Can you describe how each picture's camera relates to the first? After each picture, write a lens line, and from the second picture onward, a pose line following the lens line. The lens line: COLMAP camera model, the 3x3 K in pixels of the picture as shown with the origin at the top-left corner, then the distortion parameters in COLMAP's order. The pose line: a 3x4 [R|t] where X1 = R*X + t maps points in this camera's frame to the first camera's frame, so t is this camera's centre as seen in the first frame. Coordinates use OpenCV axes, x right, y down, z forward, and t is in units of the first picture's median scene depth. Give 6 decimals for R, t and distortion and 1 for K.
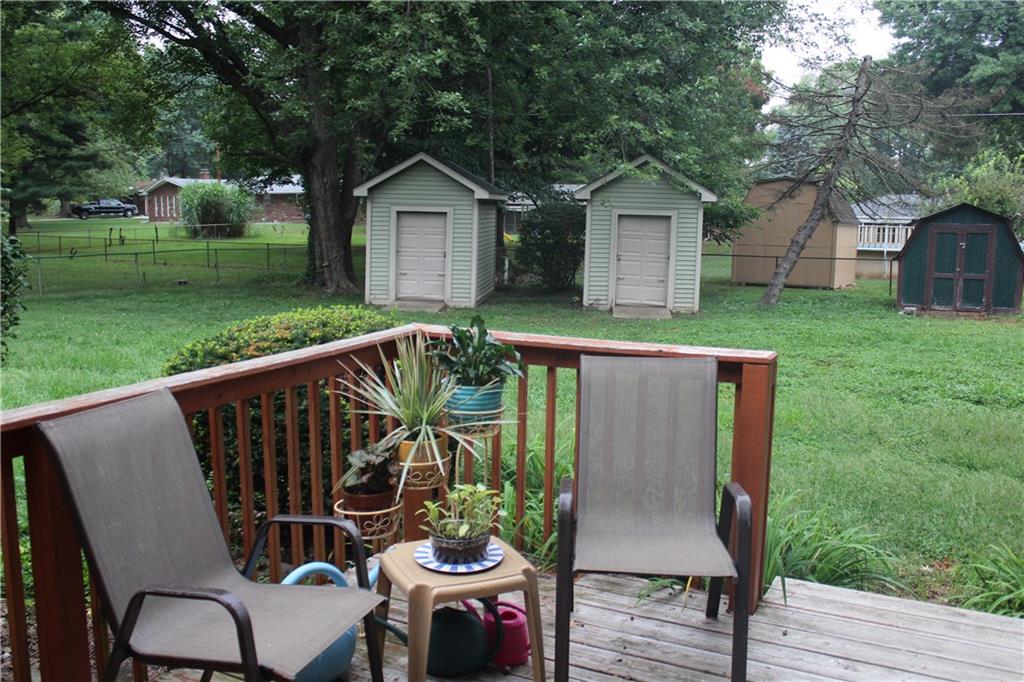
lens RADIAL K [[951.3, 0, 512.0], [0, 951.3, 341.0], [0, 0, 1]] dist [-0.120031, 0.125068]
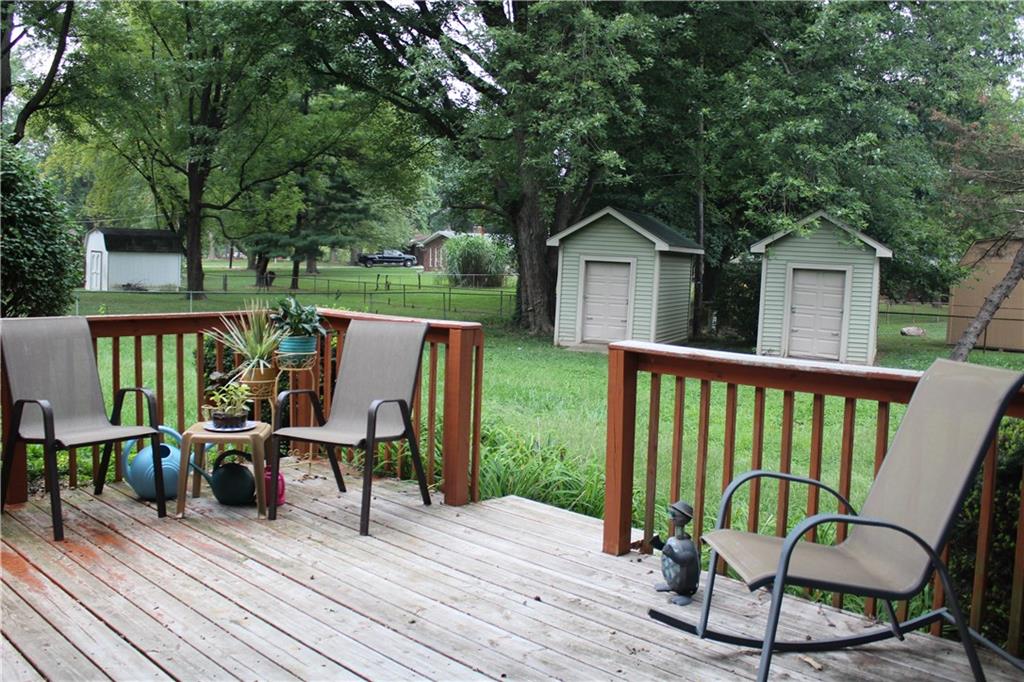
lens RADIAL K [[951.3, 0, 512.0], [0, 951.3, 341.0], [0, 0, 1]] dist [-0.120031, 0.125068]
pose [[0.956602, 0.043171, -0.288183, 0.115016], [-0.060850, 0.996756, -0.052671, 0.017126], [0.284974, 0.067921, 0.956126, -0.056732]]
